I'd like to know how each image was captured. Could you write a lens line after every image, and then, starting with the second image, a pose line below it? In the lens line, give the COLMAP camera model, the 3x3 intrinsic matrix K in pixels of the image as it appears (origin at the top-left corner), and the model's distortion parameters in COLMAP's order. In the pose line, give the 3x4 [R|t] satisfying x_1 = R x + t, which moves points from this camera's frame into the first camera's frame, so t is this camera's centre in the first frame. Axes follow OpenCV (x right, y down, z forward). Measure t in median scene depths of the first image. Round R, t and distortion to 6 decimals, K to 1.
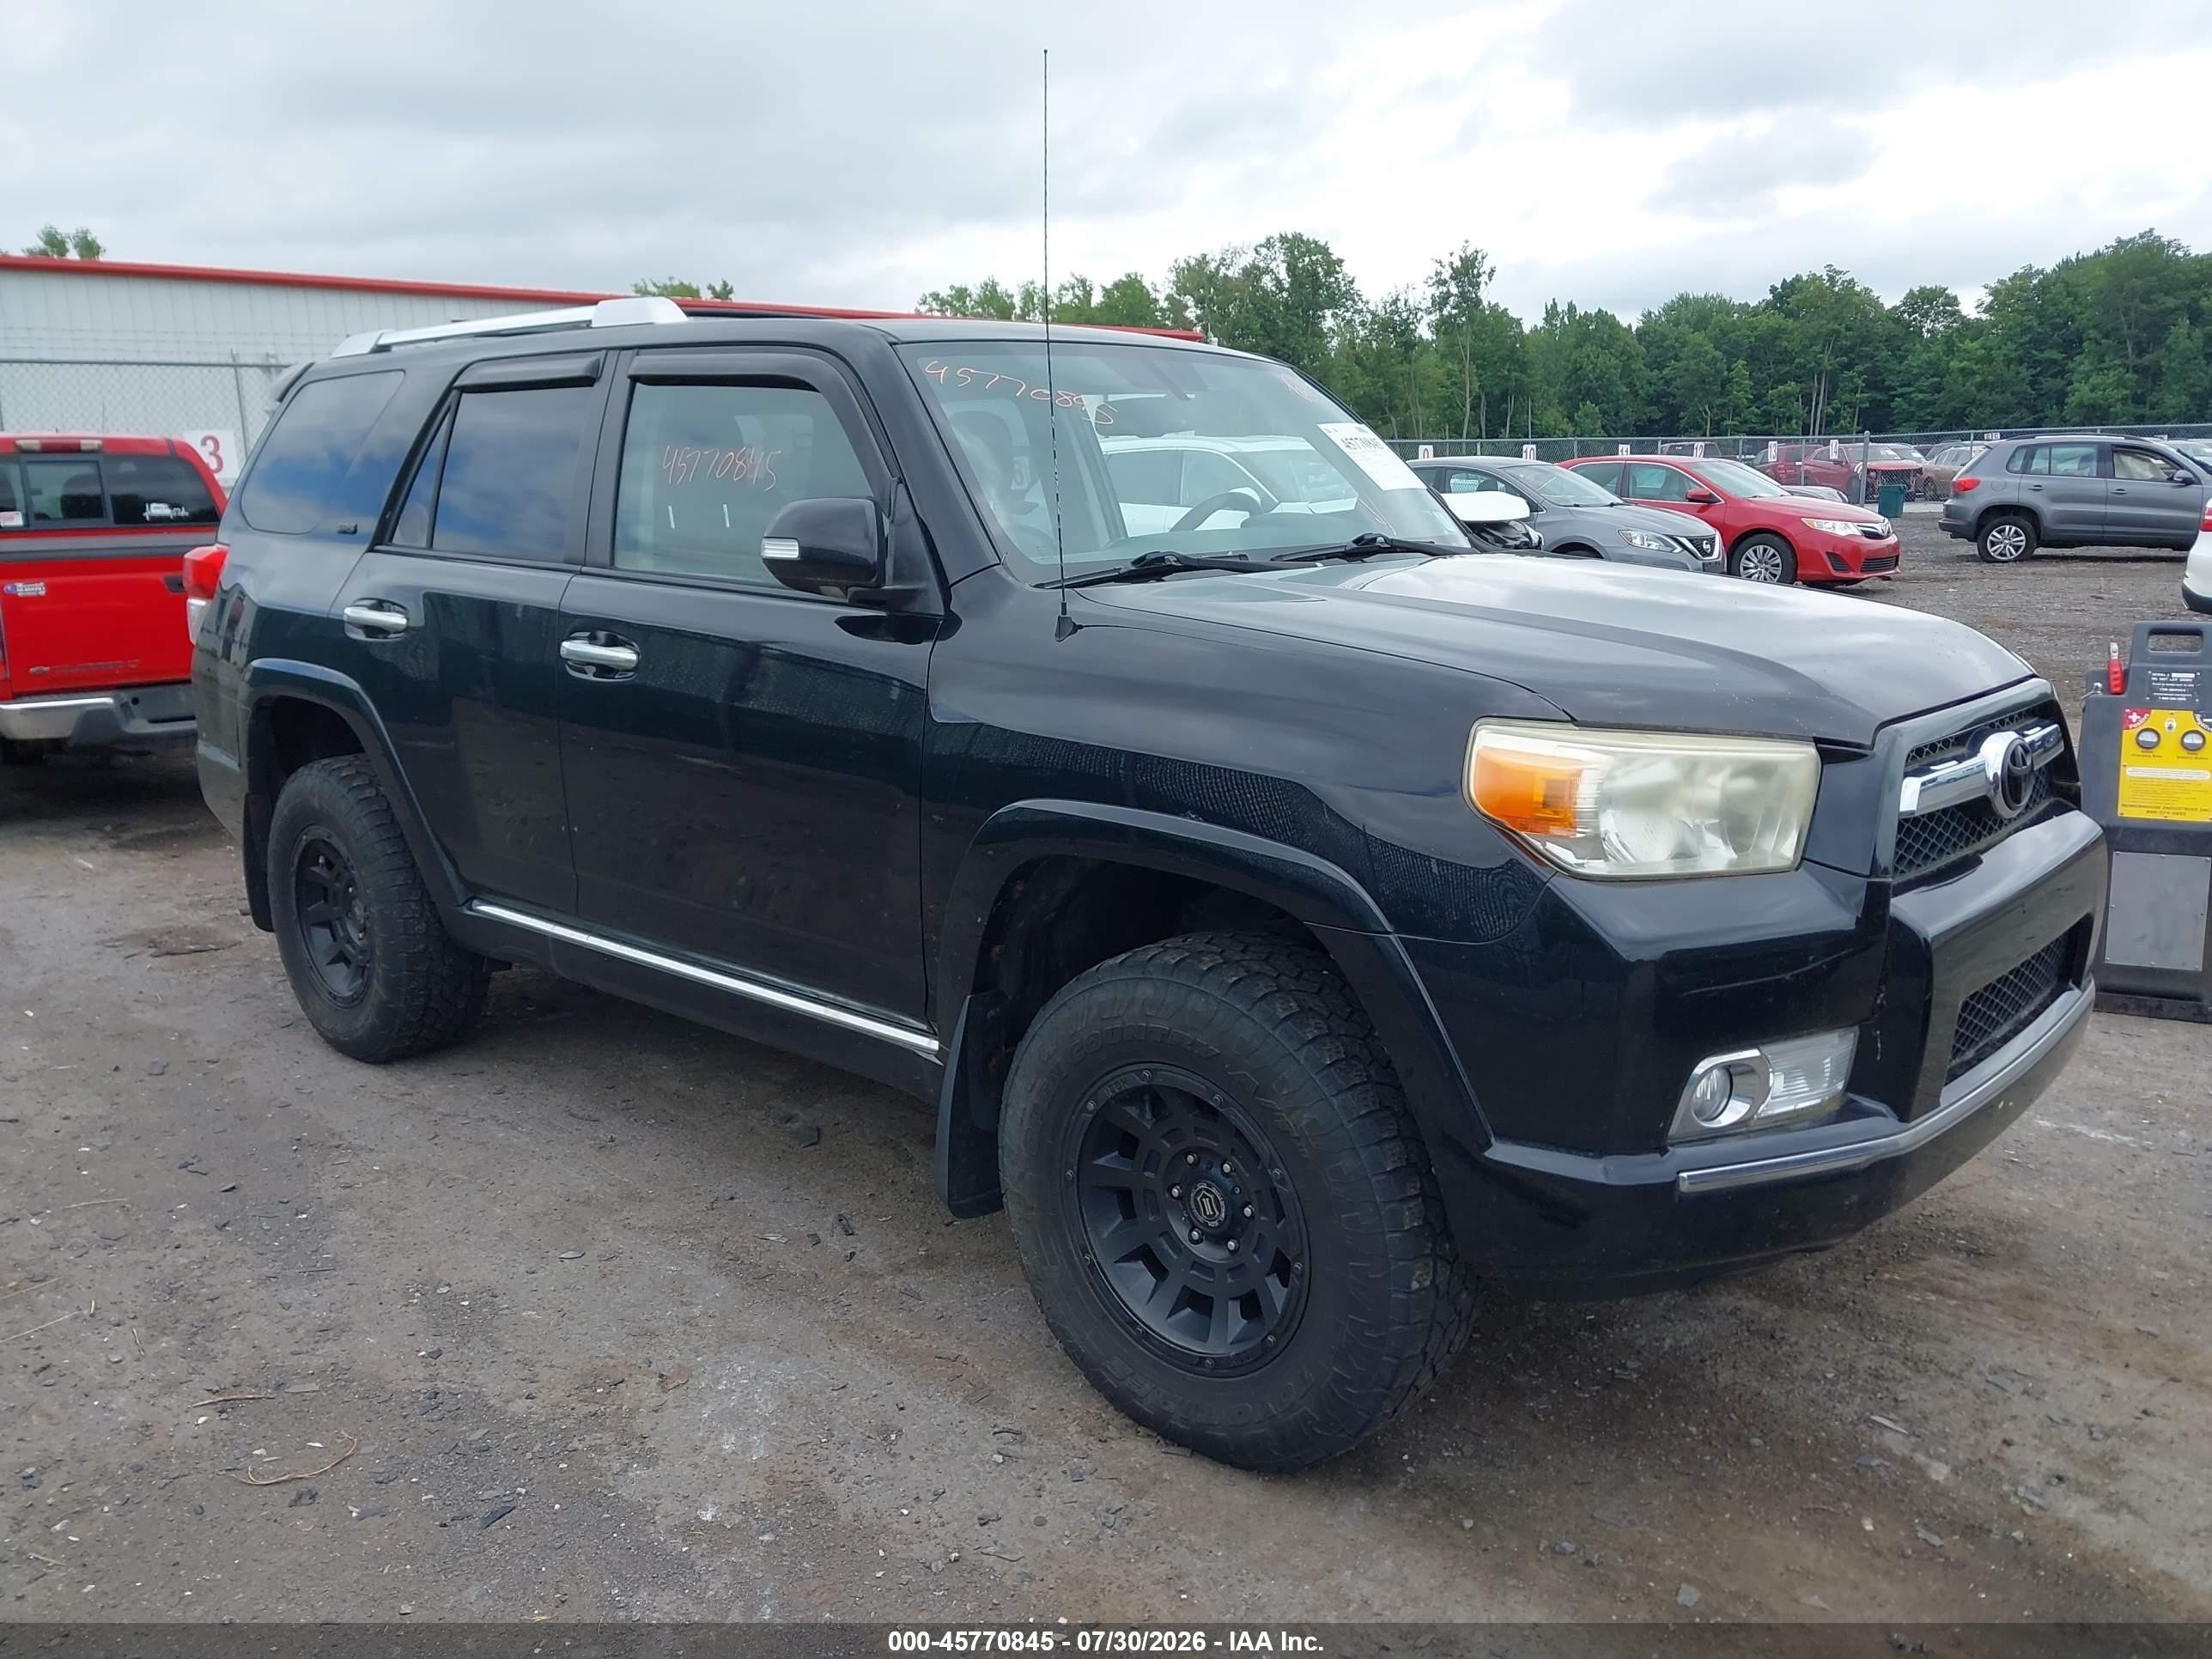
lens RADIAL K [[1507.5, 0, 1106.0], [0, 1507.5, 829.5], [0, 0, 1]] dist [-0.004106, -0.001386]
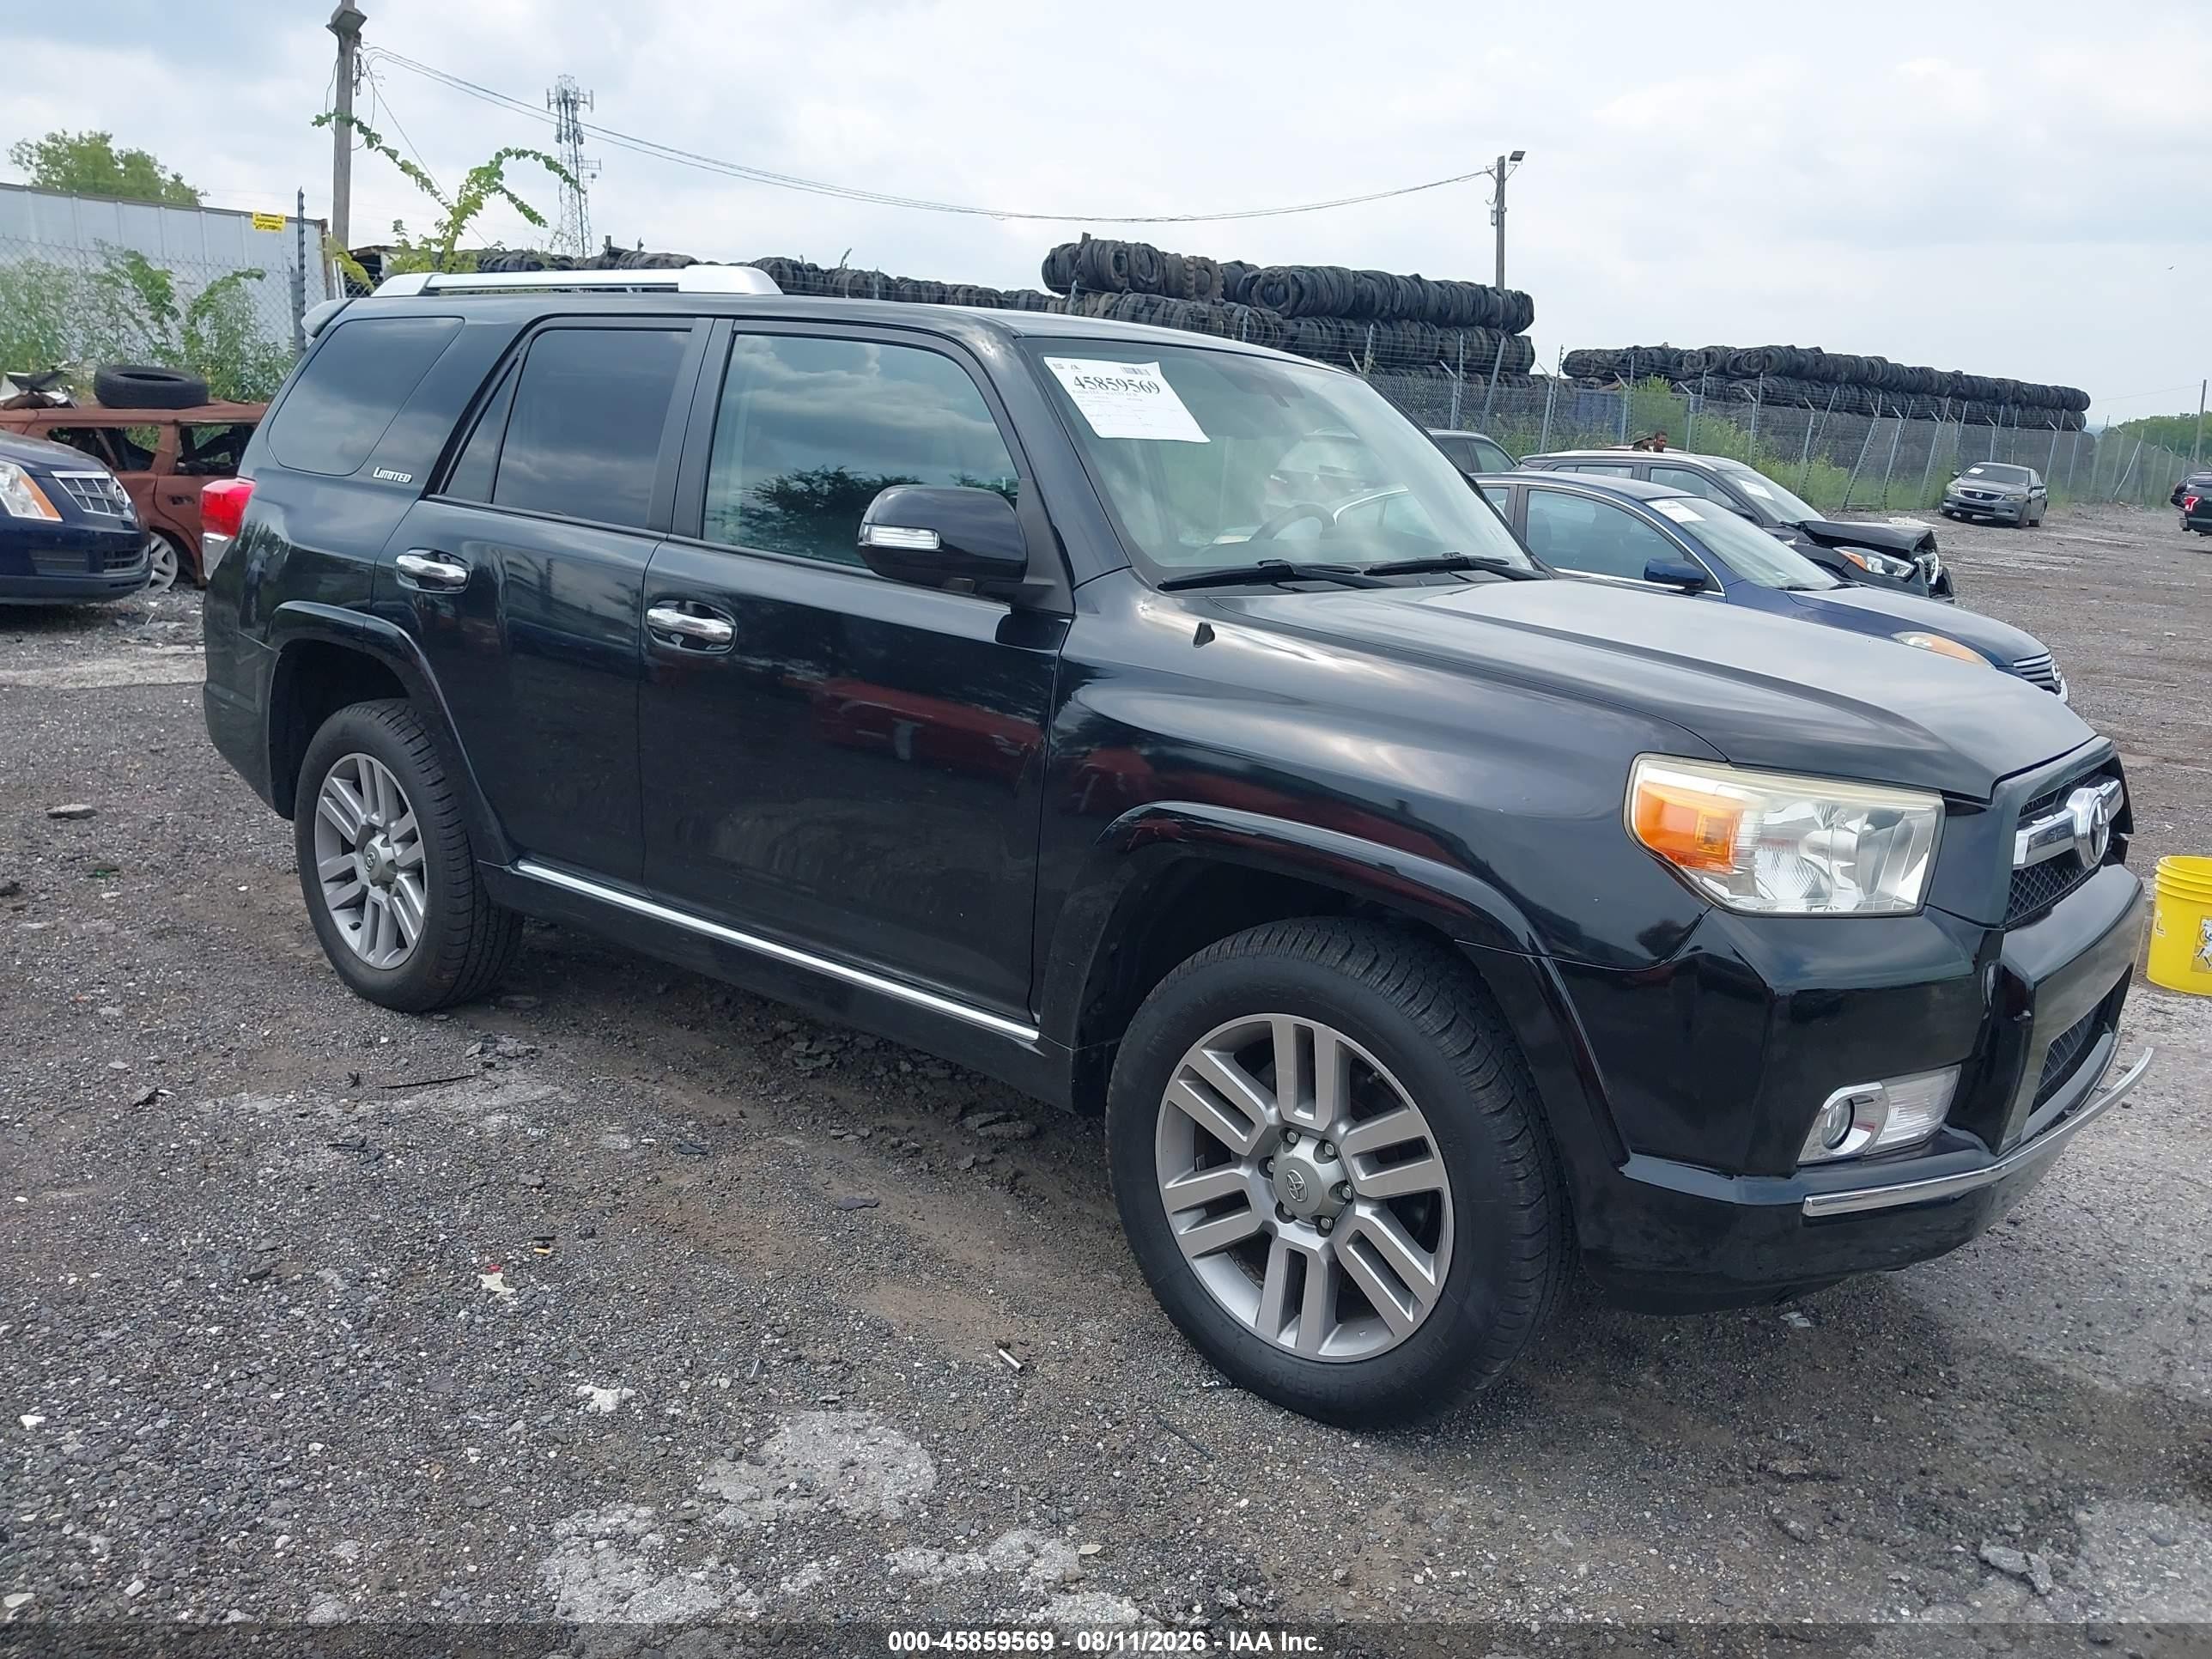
lens RADIAL K [[1507.5, 0, 1106.0], [0, 1507.5, 829.5], [0, 0, 1]] dist [-0.004106, -0.001386]
pose [[0.996610, 0.055980, 0.060288, -0.174618], [-0.056752, 0.998326, 0.011178, -0.011784], [-0.059561, -0.014562, 0.998118, -0.020120]]
